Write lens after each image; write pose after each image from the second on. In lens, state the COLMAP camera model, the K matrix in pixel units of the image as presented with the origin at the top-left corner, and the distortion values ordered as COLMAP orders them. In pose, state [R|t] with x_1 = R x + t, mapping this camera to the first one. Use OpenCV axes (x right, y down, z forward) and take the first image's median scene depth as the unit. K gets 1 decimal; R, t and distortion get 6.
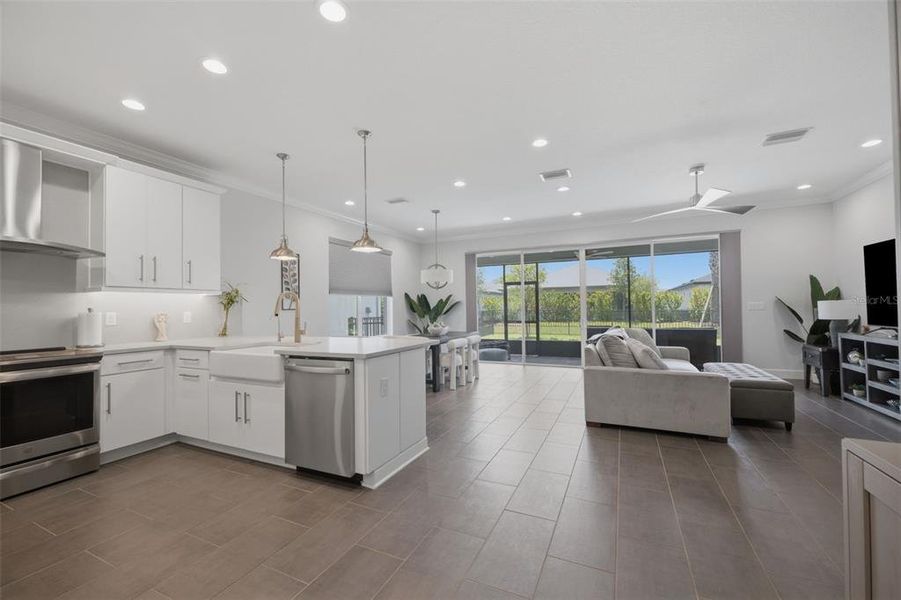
lens RADIAL K [[366.4, 0, 446.1], [0, 366.4, 300.4], [0, 0, 1]] dist [-0.000275, 0.000054]
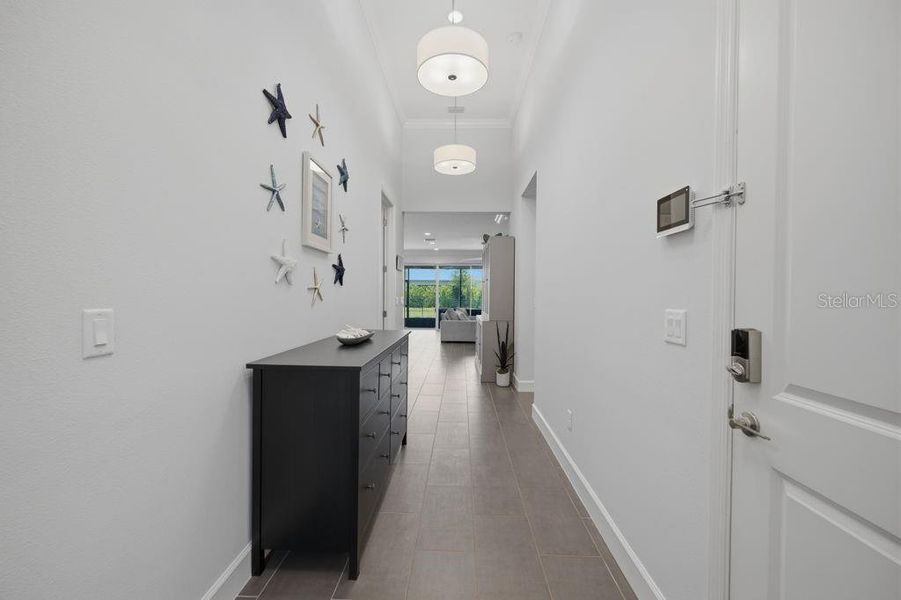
lens RADIAL K [[366.4, 0, 450.3], [0, 366.4, 297.1], [0, 0, 1]] dist [-0.000275, 0.000054]
pose [[0.912352, 0.020344, 0.408901, -0.283640], [-0.031024, 0.999328, 0.019501, -0.021500], [-0.408230, -0.030478, 0.912370, -0.631579]]
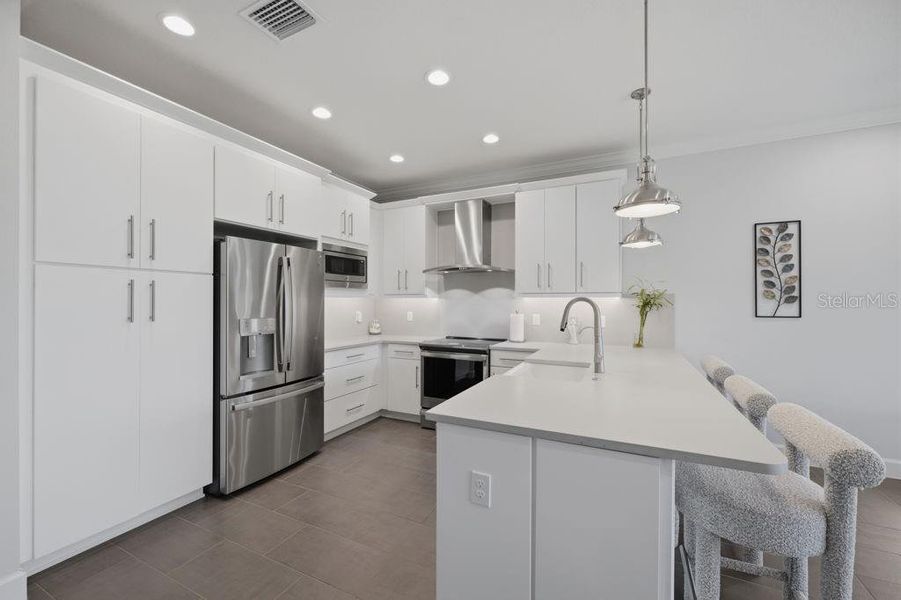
lens RADIAL K [[366.4, 0, 454.5], [0, 366.4, 302.9], [0, 0, 1]] dist [-0.000275, 0.000054]
pose [[0.004656, 0.017030, -0.999844, 0.110814], [0.021152, 0.999630, 0.017125, -0.012539], [0.999765, -0.021229, 0.004294, 0.304207]]
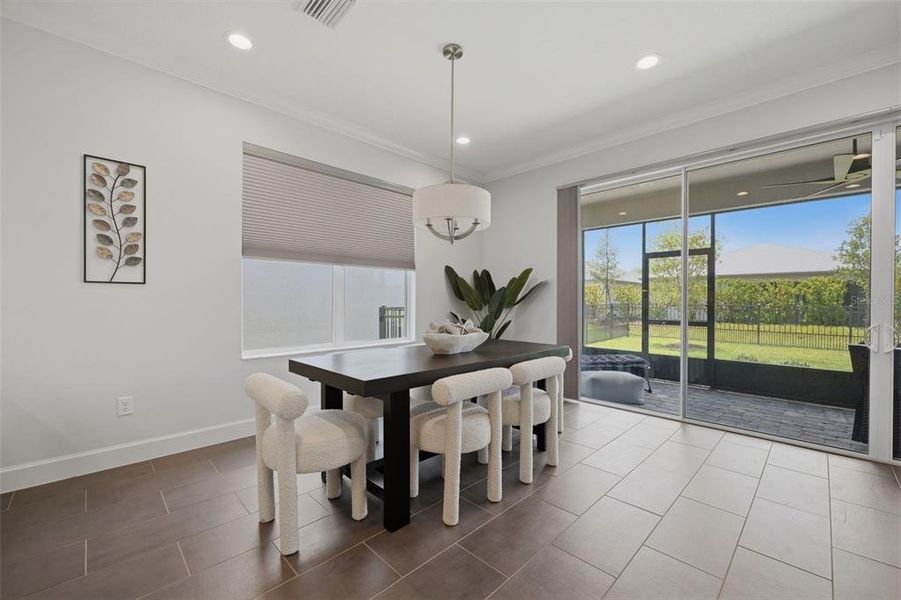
lens RADIAL K [[366.4, 0, 444.9], [0, 366.4, 300.5], [0, 0, 1]] dist [-0.000275, 0.000054]
pose [[0.939166, 0.019308, -0.342920, 0.083559], [-0.012176, 0.999663, 0.022938, 0.020610], [0.343247, -0.017367, 0.939085, 0.456097]]
